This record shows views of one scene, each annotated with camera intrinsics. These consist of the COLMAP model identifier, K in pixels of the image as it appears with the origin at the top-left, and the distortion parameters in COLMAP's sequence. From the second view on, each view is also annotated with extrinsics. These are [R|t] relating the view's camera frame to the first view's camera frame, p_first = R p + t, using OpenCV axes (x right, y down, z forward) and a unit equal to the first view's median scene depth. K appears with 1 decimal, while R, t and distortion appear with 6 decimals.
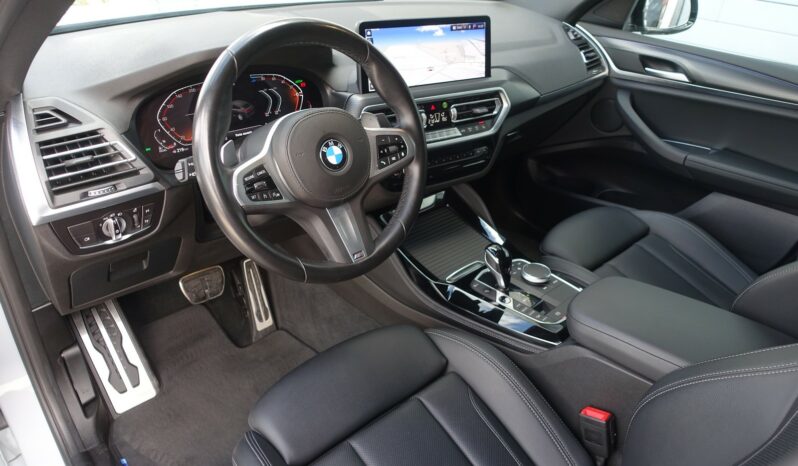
lens RADIAL K [[552.0, 0, 402.0], [0, 552.0, 228.3], [0, 0, 1]] dist [-0.001451, 0.000611]
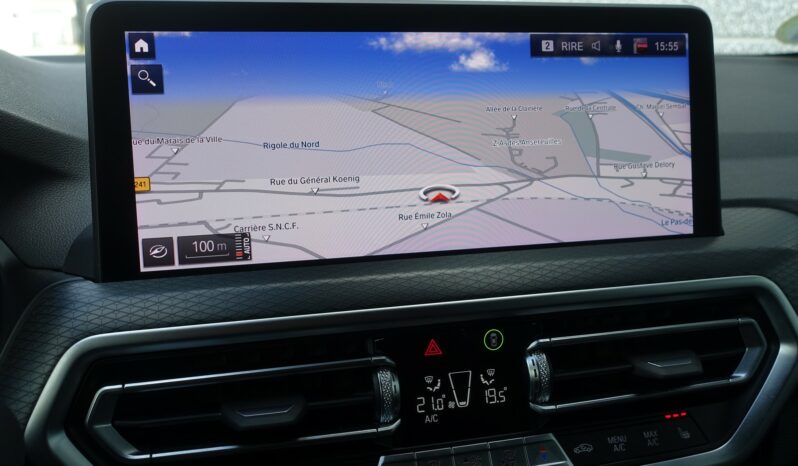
lens RADIAL K [[778.7, 0, 399.7], [0, 778.7, 232.0], [0, 0, 1]] dist [-0.001387, 0.000000]
pose [[0.939775, 0.017779, -0.341331, 0.157014], [-0.116300, 0.955691, -0.270424, -0.175014], [0.321399, 0.293834, 0.900202, 0.681178]]
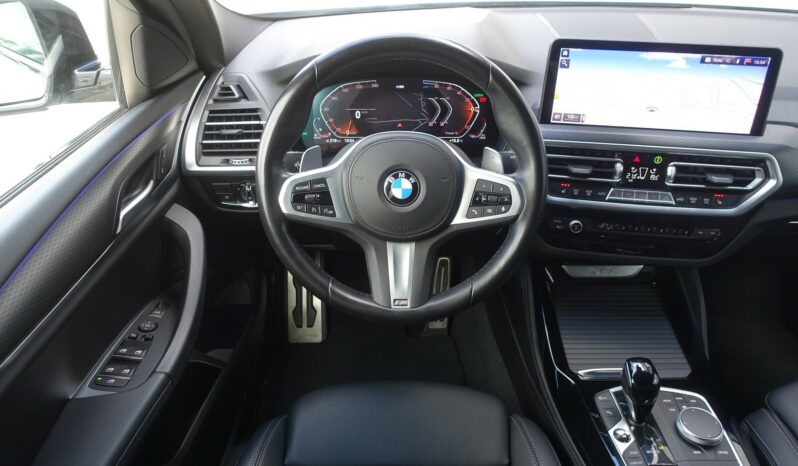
lens RADIAL K [[552.0, 0, 398.6], [0, 552.0, 229.8], [0, 0, 1]] dist [-0.001451, 0.000611]
pose [[0.738638, 0.324980, -0.590594, 0.295588], [-0.301976, 0.942813, 0.141120, -0.135969], [0.602681, 0.074109, 0.794533, 0.206028]]
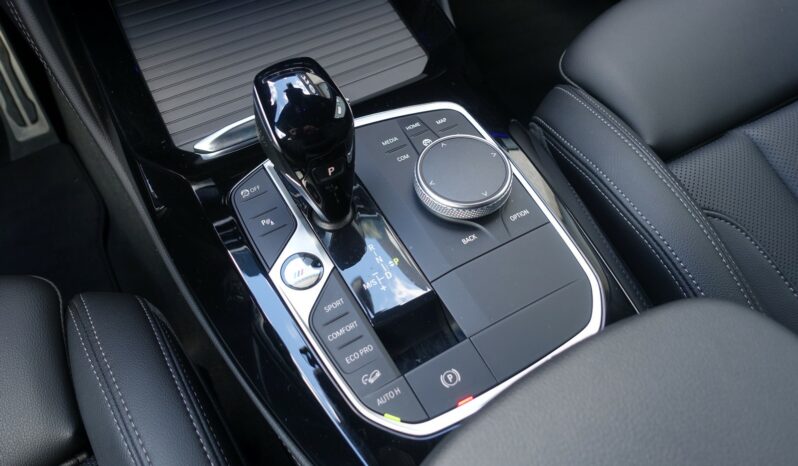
lens RADIAL K [[552.0, 0, 401.4], [0, 552.0, 229.5], [0, 0, 1]] dist [-0.001451, 0.000611]
pose [[0.972783, 0.174451, -0.152514, 0.263763], [-0.086051, 0.883089, 0.461247, -0.027556], [0.215148, -0.435570, 0.874065, 0.727433]]
